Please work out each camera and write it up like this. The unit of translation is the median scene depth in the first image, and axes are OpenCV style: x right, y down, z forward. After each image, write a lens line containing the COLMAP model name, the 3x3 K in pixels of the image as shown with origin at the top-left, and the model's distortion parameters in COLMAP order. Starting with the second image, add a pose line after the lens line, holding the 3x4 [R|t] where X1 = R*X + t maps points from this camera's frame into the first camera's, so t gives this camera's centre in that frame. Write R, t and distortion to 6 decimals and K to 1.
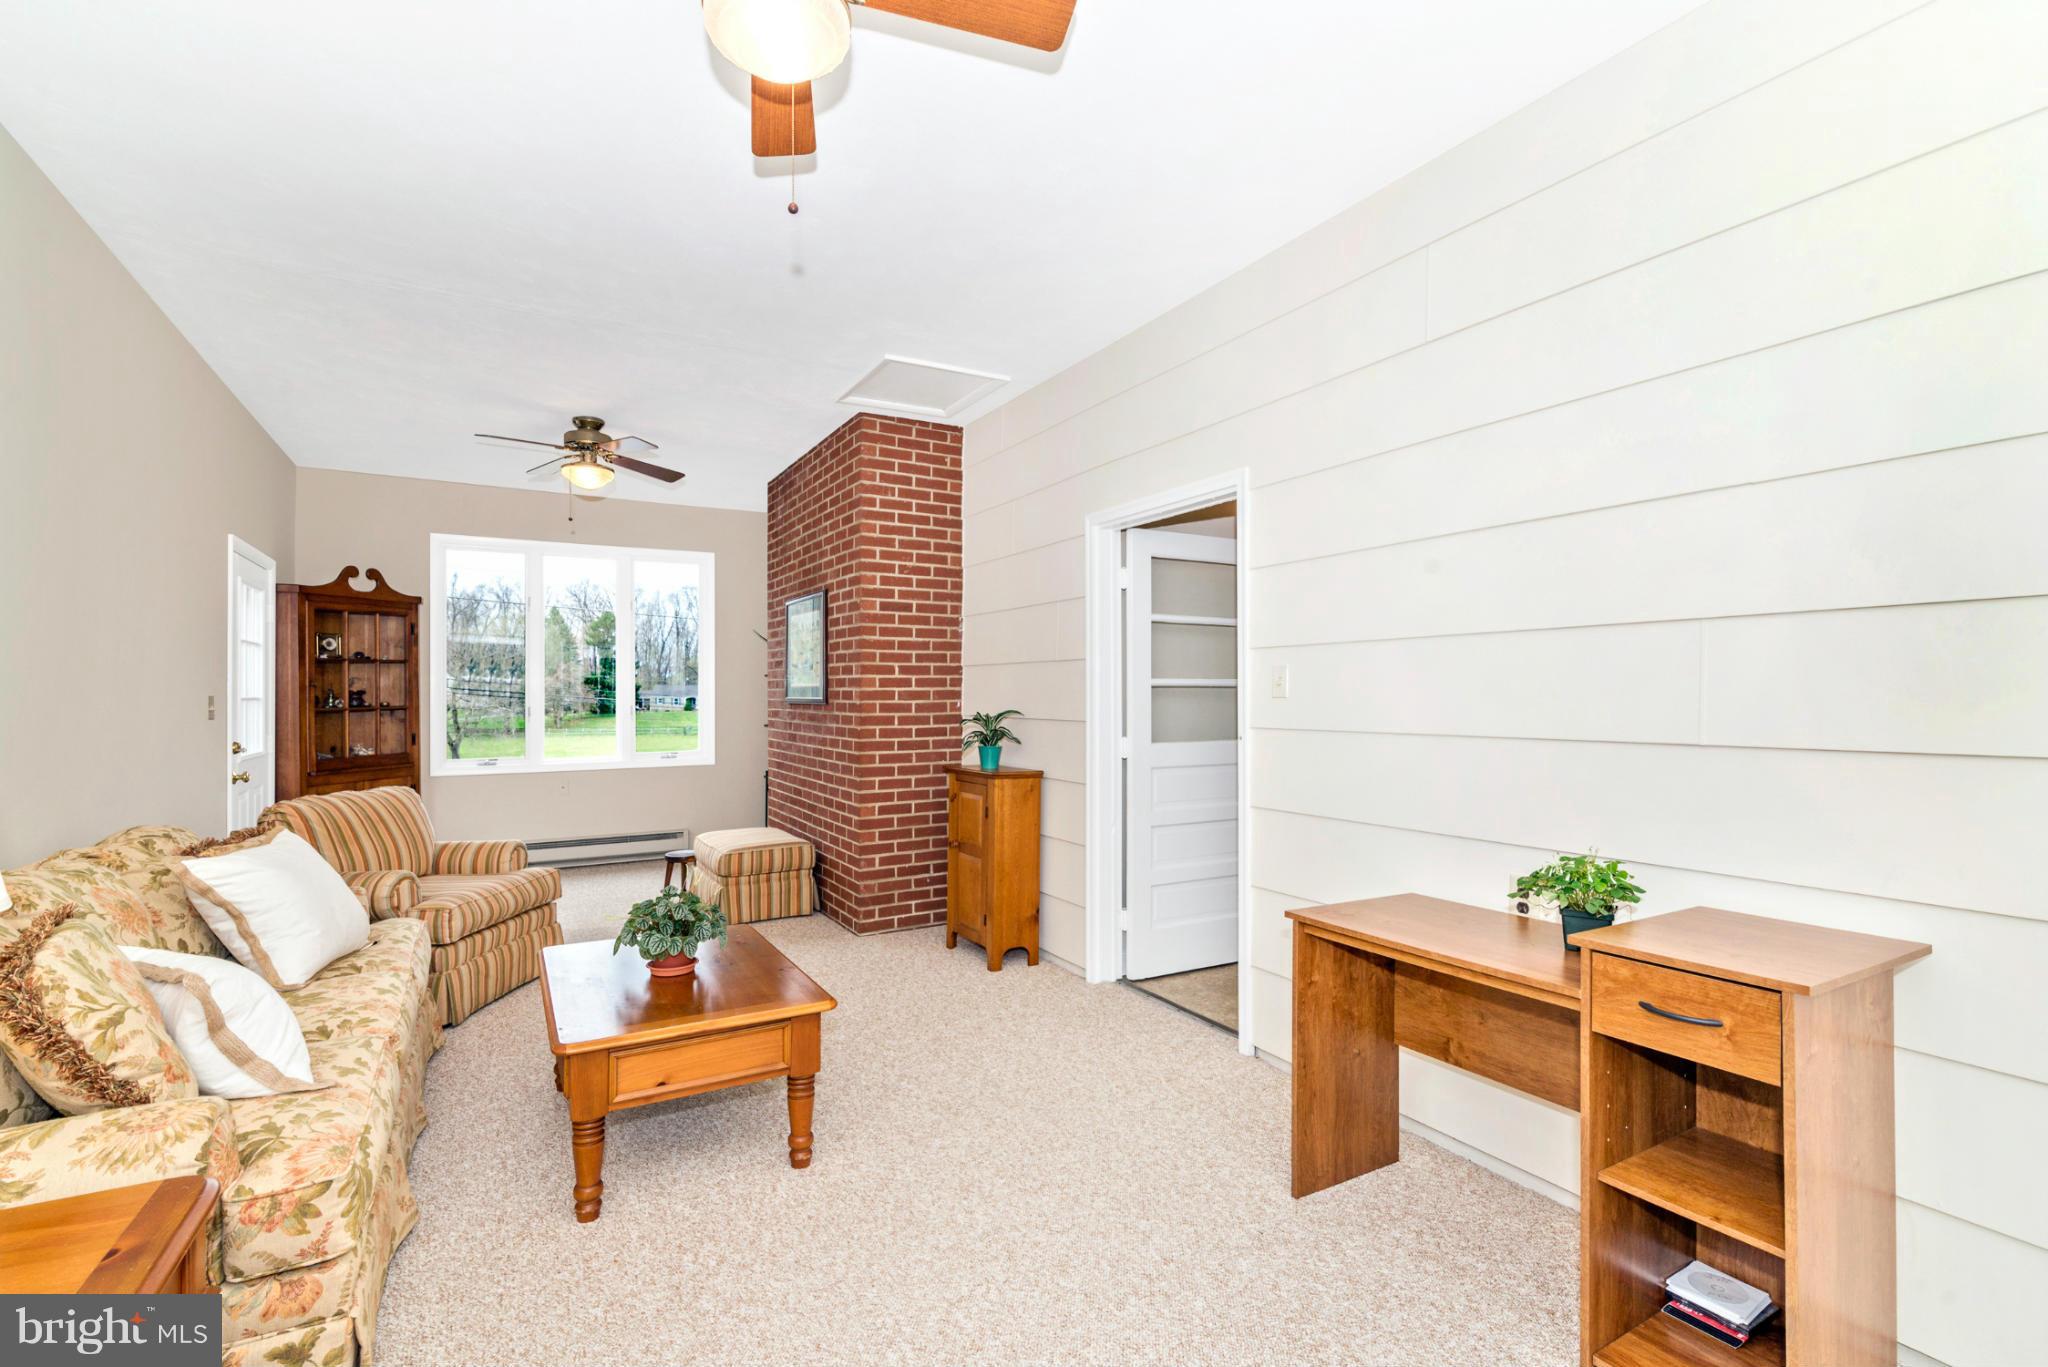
lens RADIAL K [[915.0, 0, 1052.6], [0, 915.0, 698.5], [0, 0, 1]] dist [-0.000422, 0.000321]
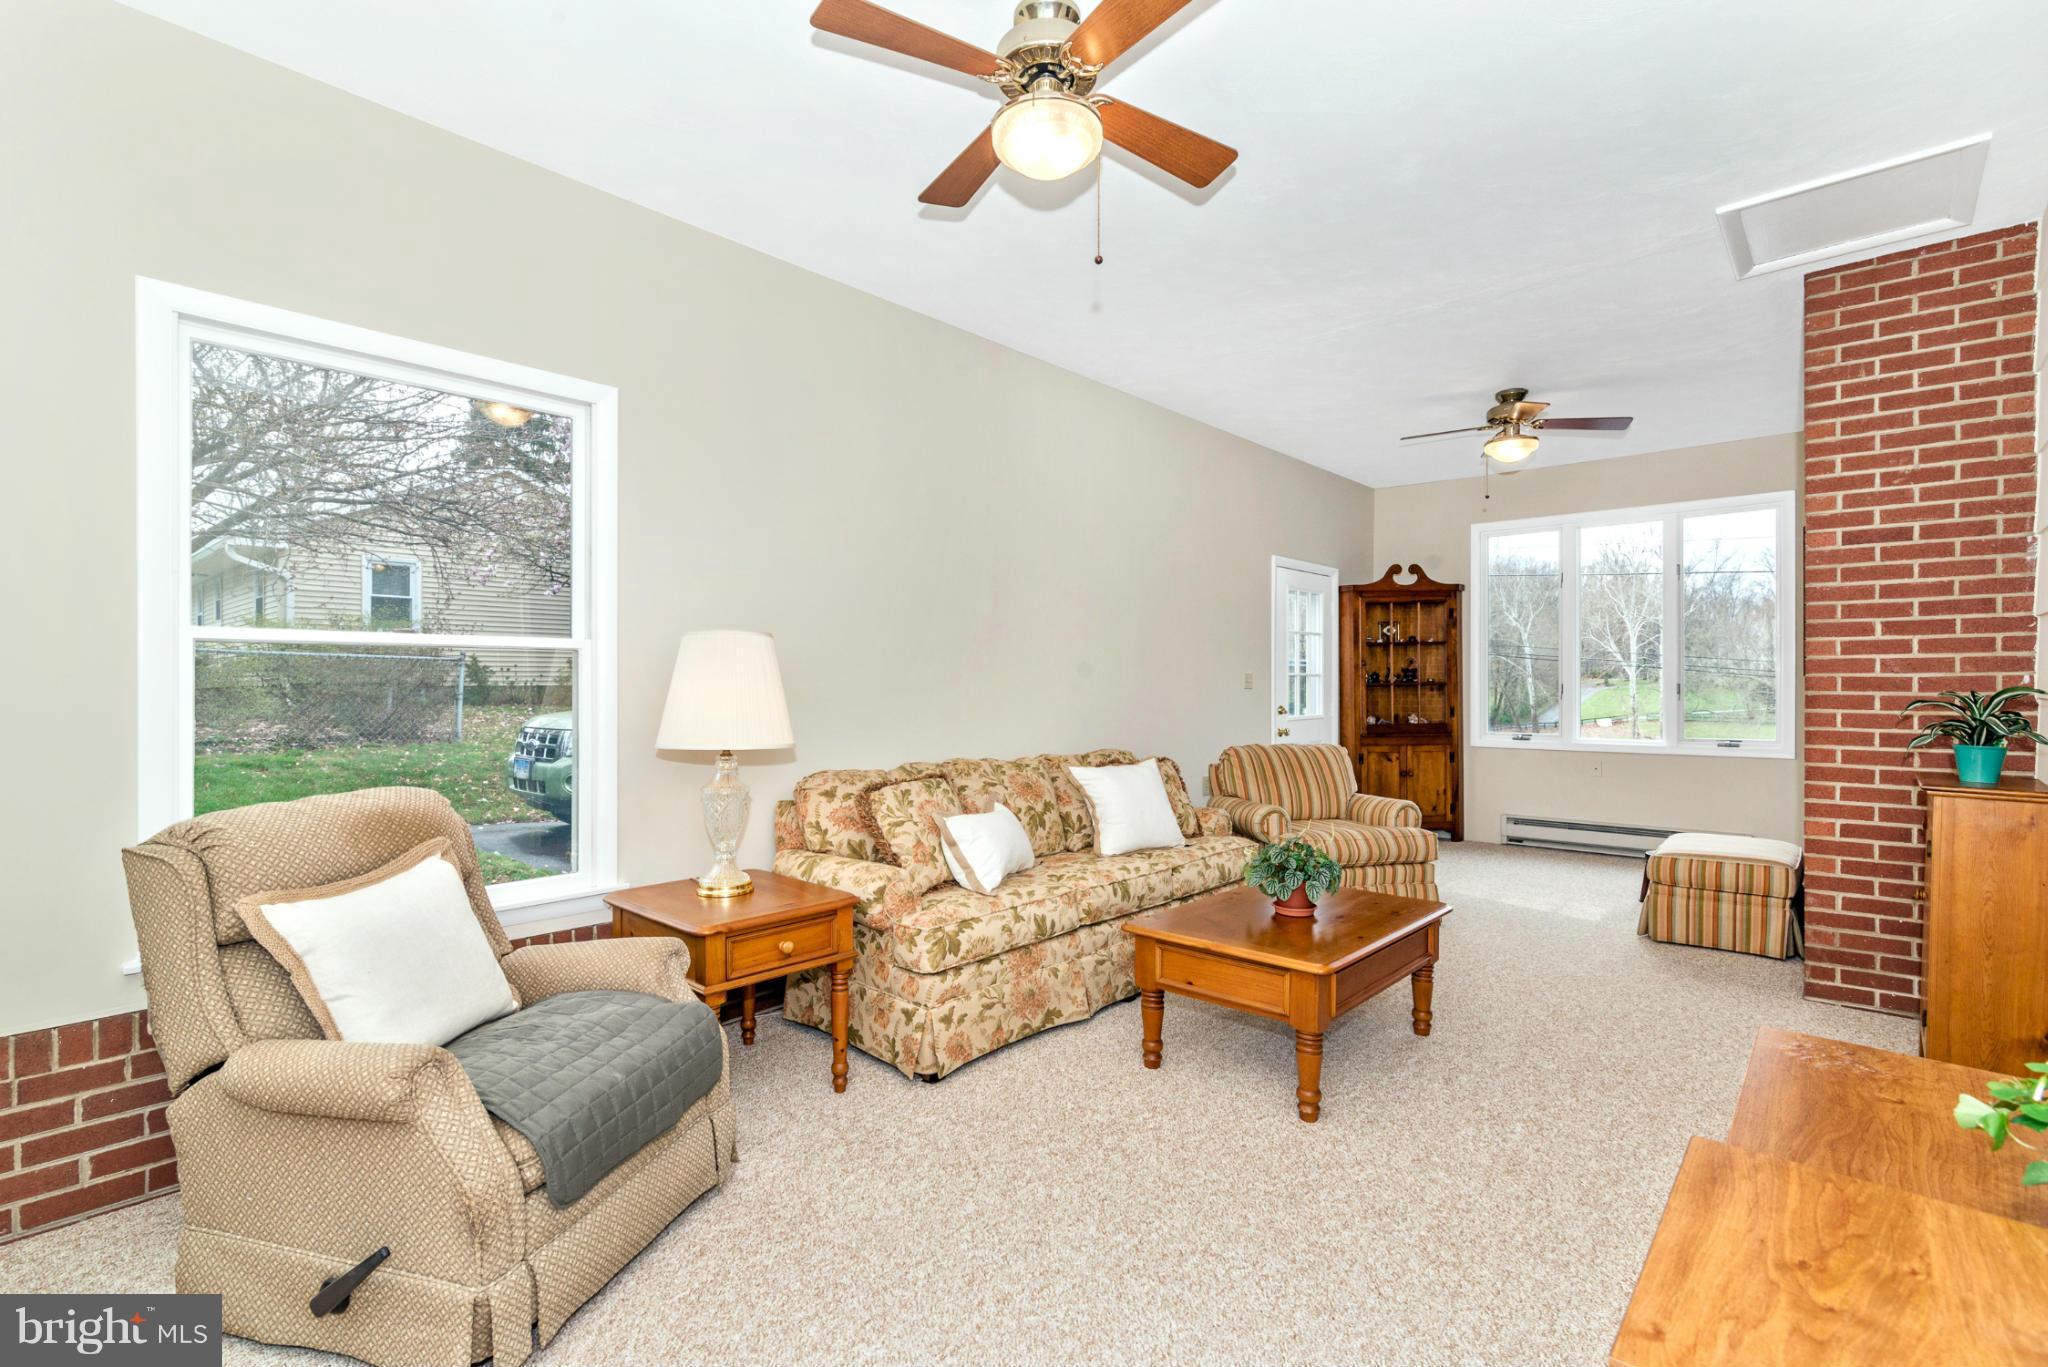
lens RADIAL K [[952.7, 0, 1024.0], [0, 952.7, 683.5], [0, 0, 1]] dist [-0.001050, 0.000245]
pose [[0.306903, 0.003736, -0.951733, 0.301483], [-0.002436, 0.999992, 0.003140, 0.009005], [0.951738, 0.001355, 0.306910, 0.172891]]
